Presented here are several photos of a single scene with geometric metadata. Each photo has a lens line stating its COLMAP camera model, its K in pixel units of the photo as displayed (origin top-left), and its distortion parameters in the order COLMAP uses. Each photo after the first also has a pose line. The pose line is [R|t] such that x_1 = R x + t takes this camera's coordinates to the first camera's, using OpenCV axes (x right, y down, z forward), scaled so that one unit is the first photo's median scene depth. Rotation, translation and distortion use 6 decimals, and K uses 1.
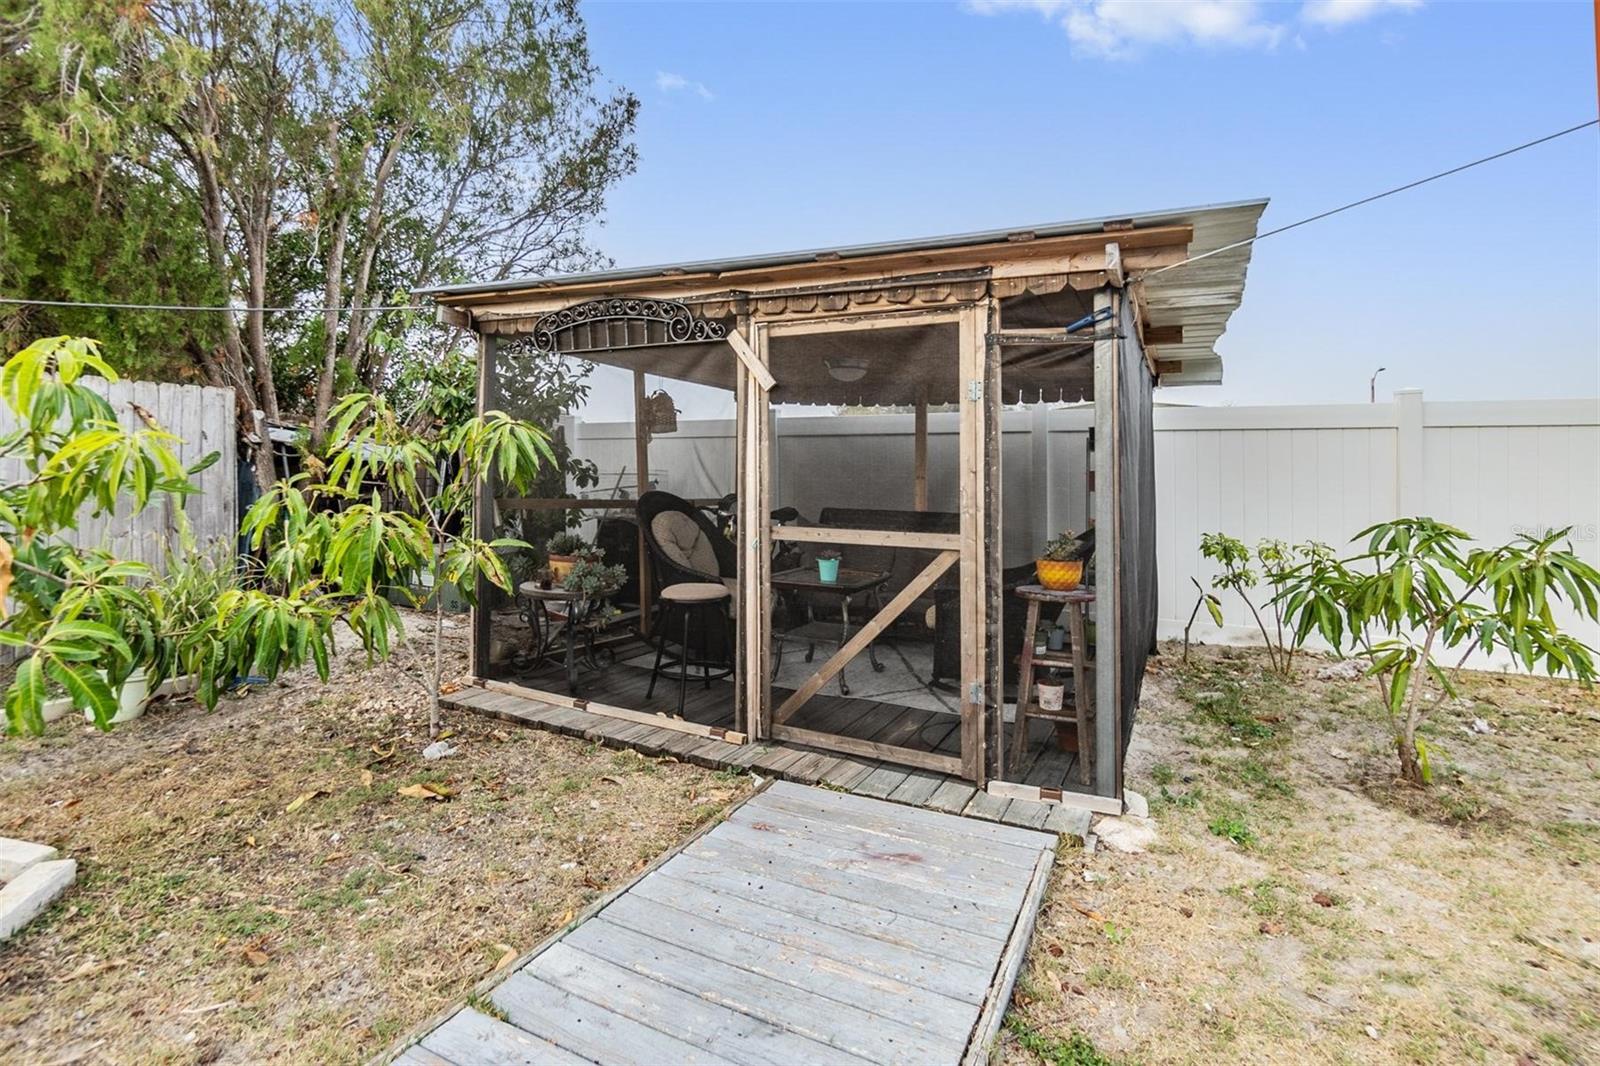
lens RADIAL K [[697.4, 0, 805.4], [0, 697.4, 479.6], [0, 0, 1]] dist [-0.006455, 0.002264]
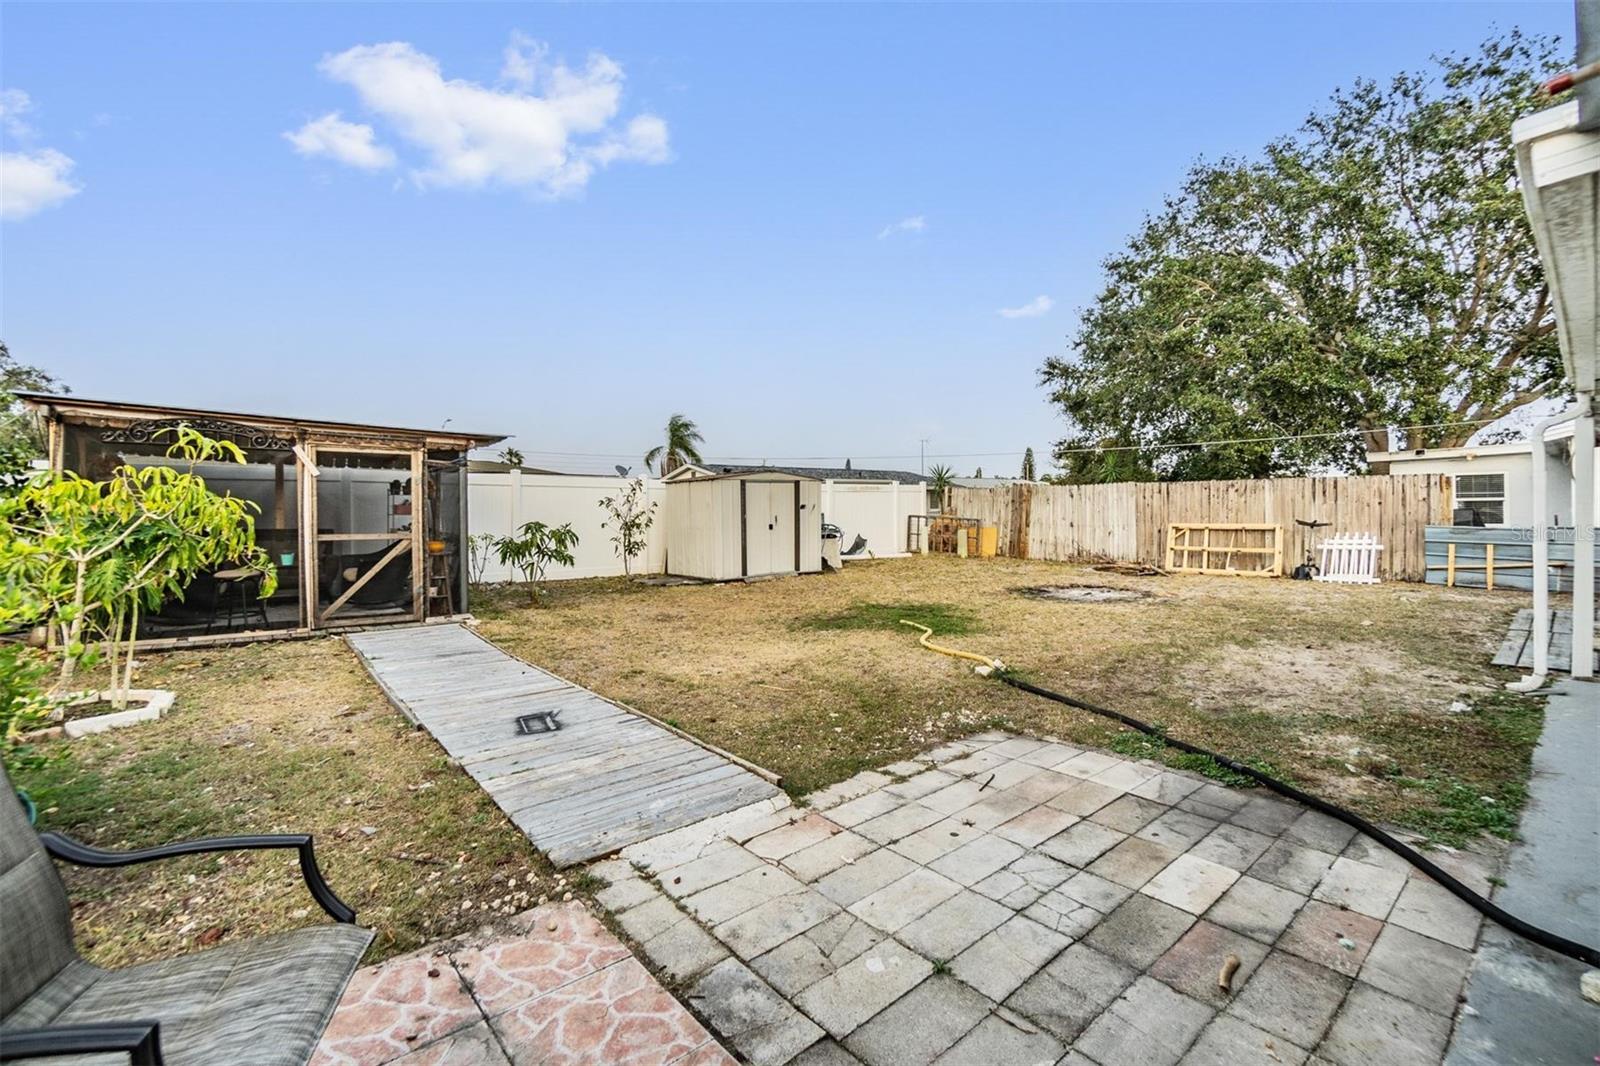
lens RADIAL K [[697.4, 0, 801.1], [0, 697.4, 503.5], [0, 0, 1]] dist [-0.006455, 0.002264]
pose [[0.417074, -0.013901, 0.908766, -1.539809], [-0.002644, 0.999860, 0.016508, -0.081405], [-0.908868, -0.009288, 0.416979, -1.448220]]
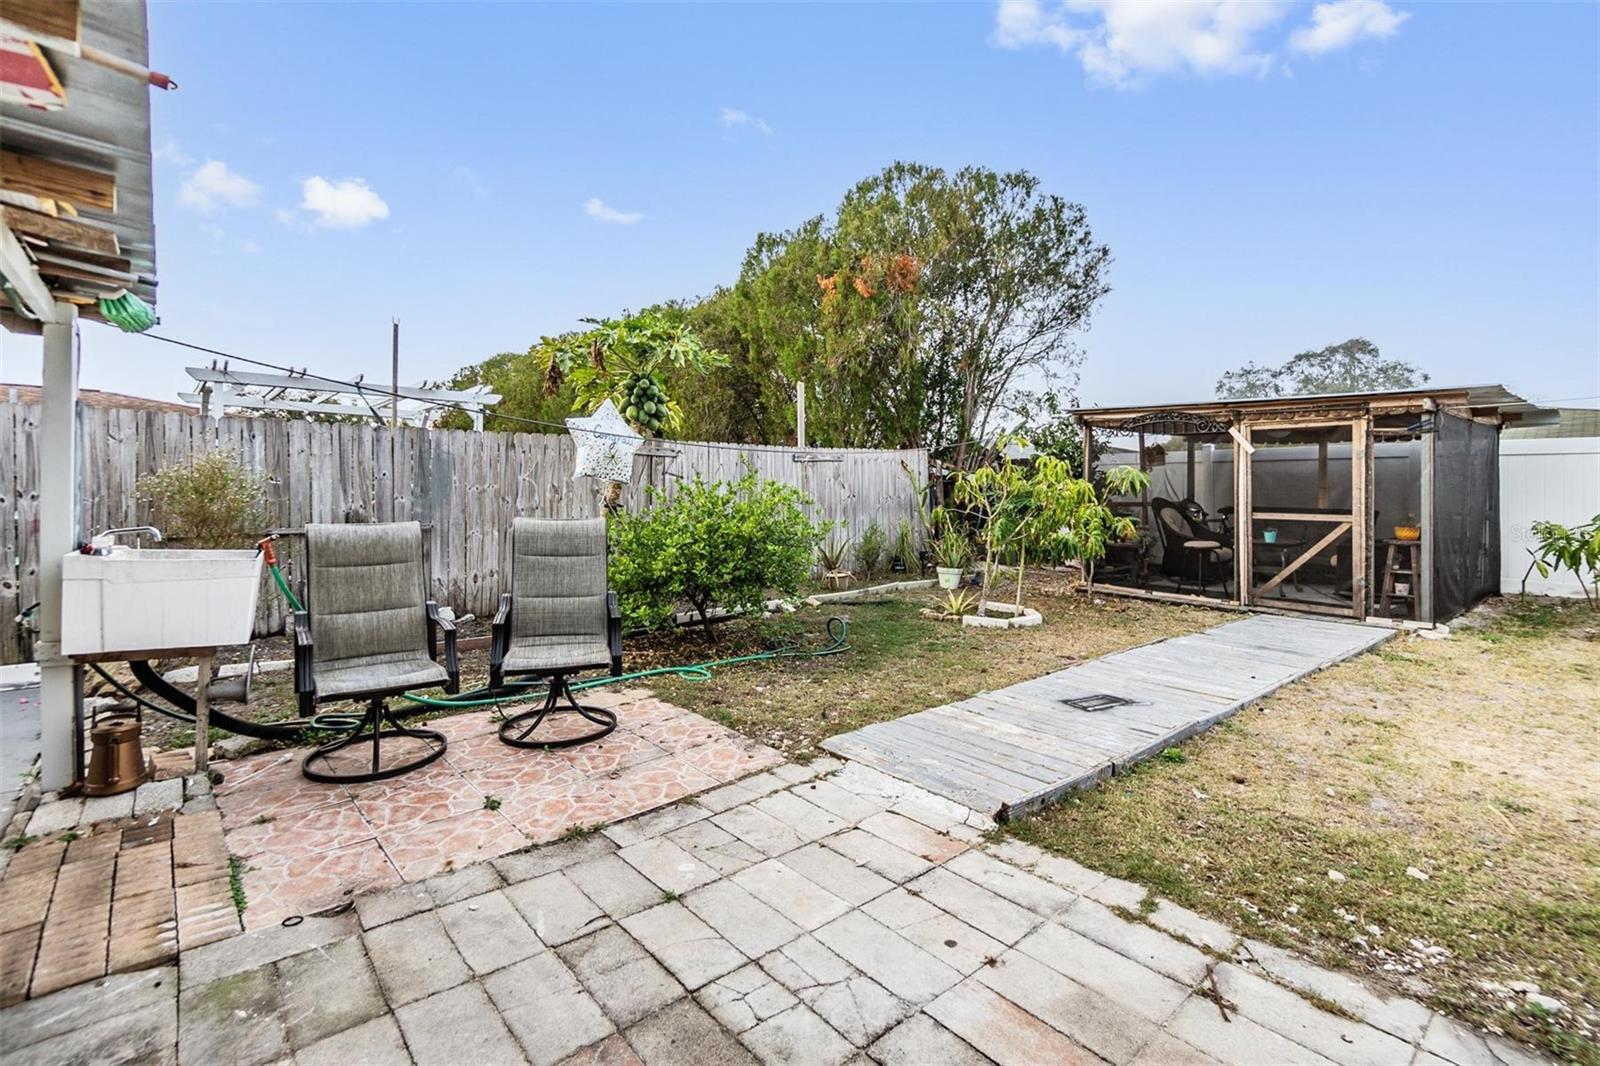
lens RADIAL K [[733.4, 0, 799.8], [0, 733.4, 506.2], [0, 0, 1]] dist [-0.004387, -0.000295]
pose [[0.909144, -0.004285, -0.416459, -0.426137], [0.017905, 0.999425, 0.028804, -0.053983], [0.416096, -0.033644, 0.908698, -1.930148]]
